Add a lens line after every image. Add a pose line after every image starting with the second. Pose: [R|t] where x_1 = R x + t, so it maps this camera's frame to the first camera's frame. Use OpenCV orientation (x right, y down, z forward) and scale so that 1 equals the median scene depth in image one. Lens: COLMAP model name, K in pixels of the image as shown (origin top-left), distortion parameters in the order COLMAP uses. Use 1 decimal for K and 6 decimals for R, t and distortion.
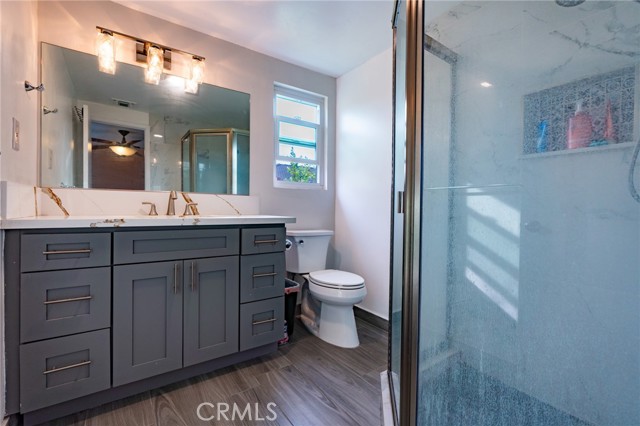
lens RADIAL K [[285.6, 0, 319.0], [0, 285.6, 211.7], [0, 0, 1]] dist [-0.016938, 0.009185]
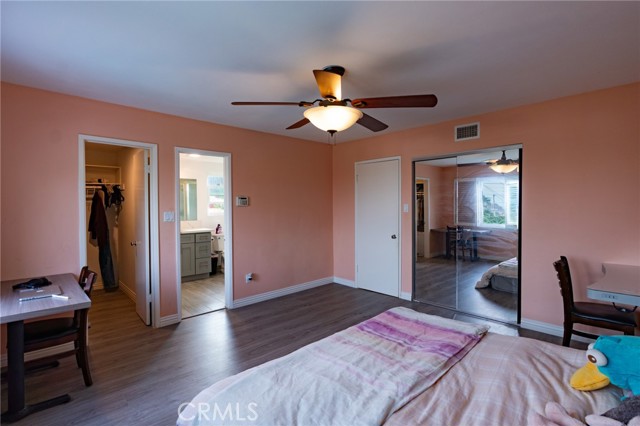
lens RADIAL K [[301.6, 0, 320.0], [0, 301.6, 213.0], [0, 0, 1]] dist [-0.002588, 0.000506]
pose [[0.988873, -0.019949, 0.147419, 0.506384], [0.019686, 0.999801, 0.003243, -0.132461], [-0.147454, -0.000305, 0.989069, -2.095008]]
